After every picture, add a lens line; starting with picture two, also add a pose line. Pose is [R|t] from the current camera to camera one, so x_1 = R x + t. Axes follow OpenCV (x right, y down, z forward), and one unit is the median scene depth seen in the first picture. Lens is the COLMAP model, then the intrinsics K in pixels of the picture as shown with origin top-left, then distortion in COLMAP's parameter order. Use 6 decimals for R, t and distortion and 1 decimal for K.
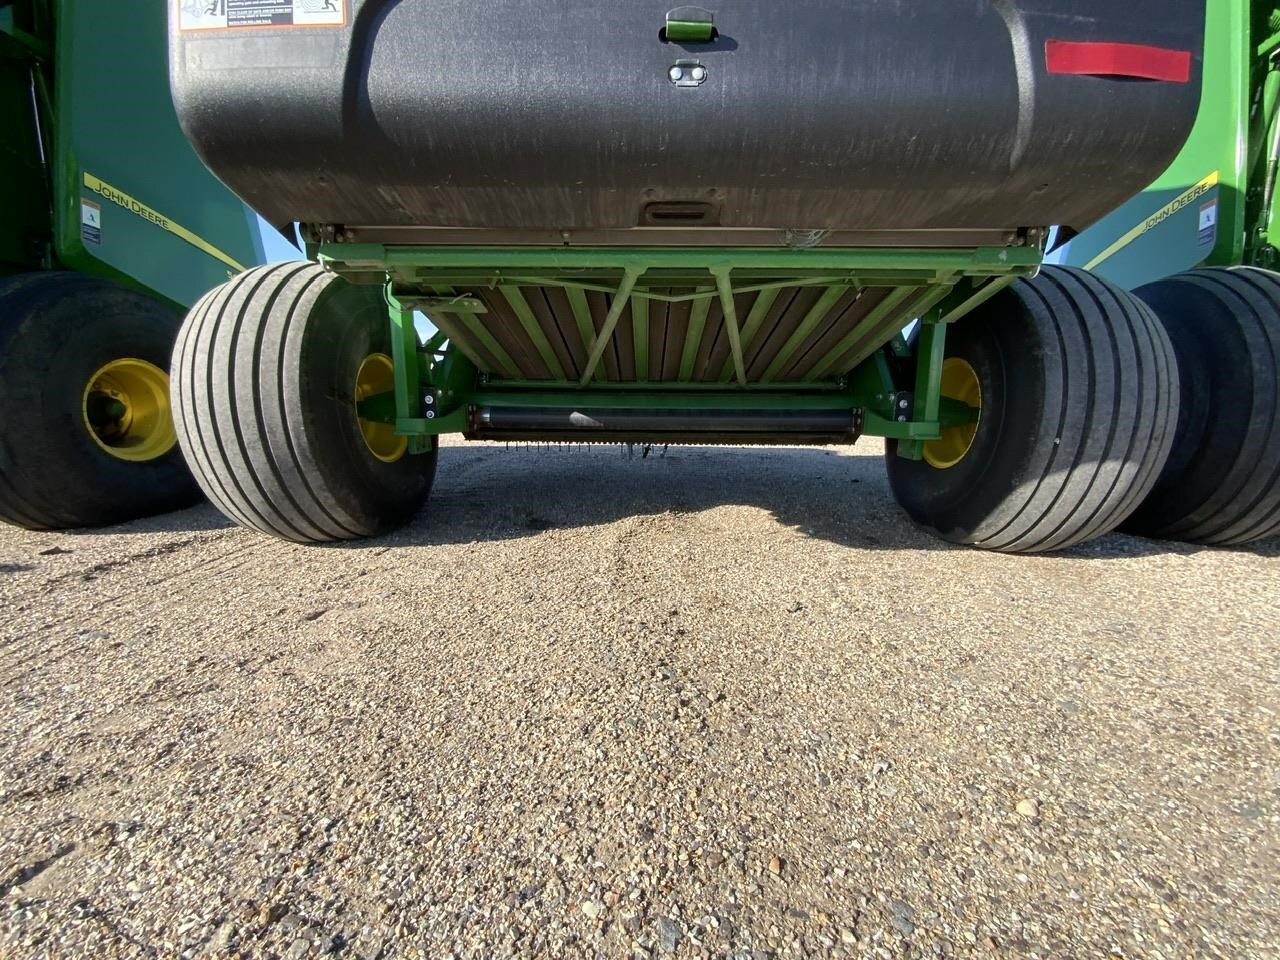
lens RADIAL K [[517.1, 0, 640.8], [0, 517.1, 479.0], [0, 0, 1]] dist [0.017257, -0.016626]
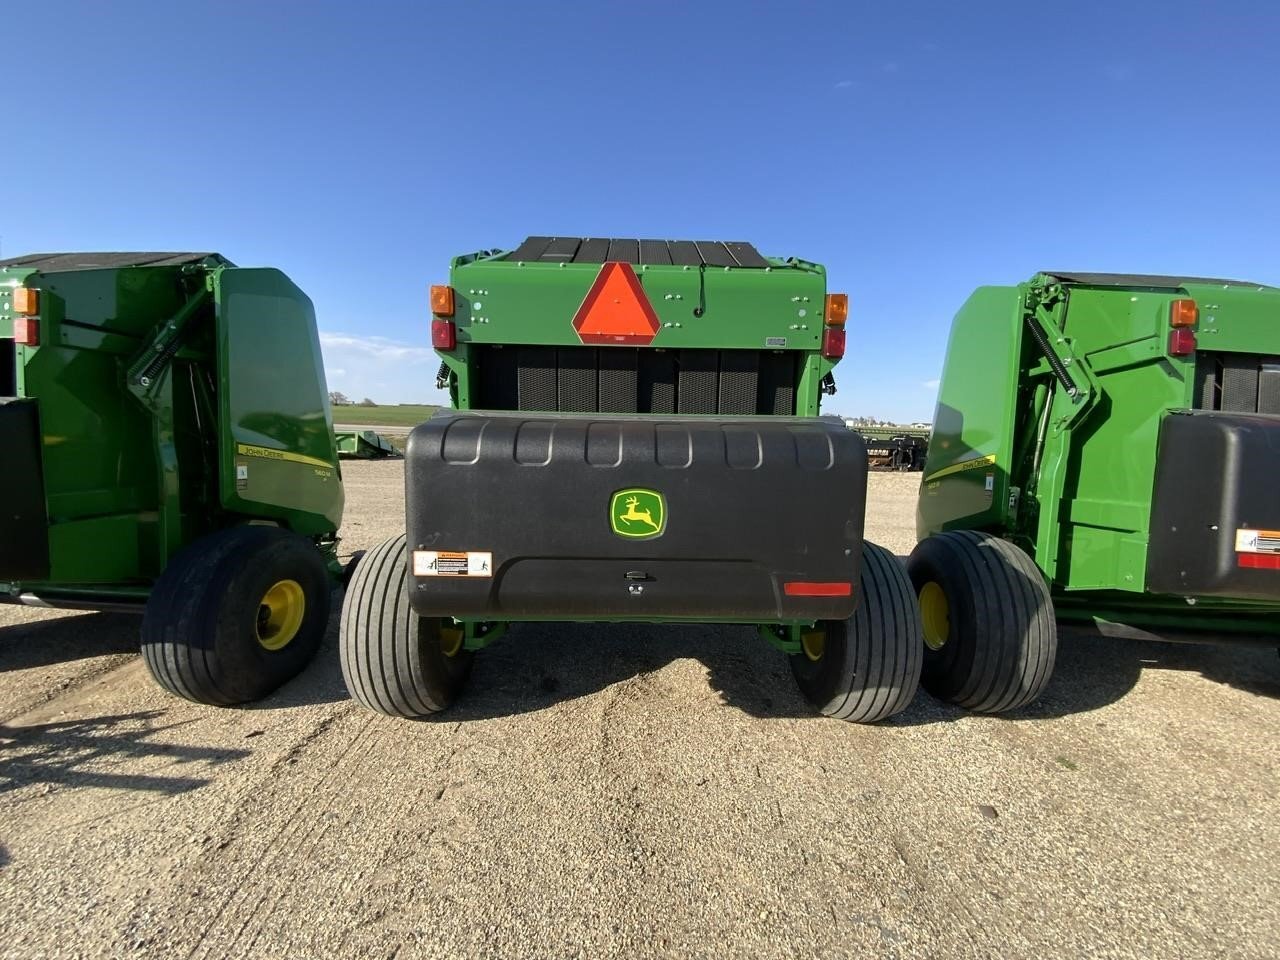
lens RADIAL K [[521.3, 0, 640.0], [0, 521.3, 480.0], [0, 0, 1]] dist [-0.018299, 0.011047]
pose [[0.999564, 0.004034, 0.029244, 0.025693], [-0.003201, 0.999589, -0.028478, -0.834094], [-0.029346, 0.028372, 0.999167, -0.925779]]
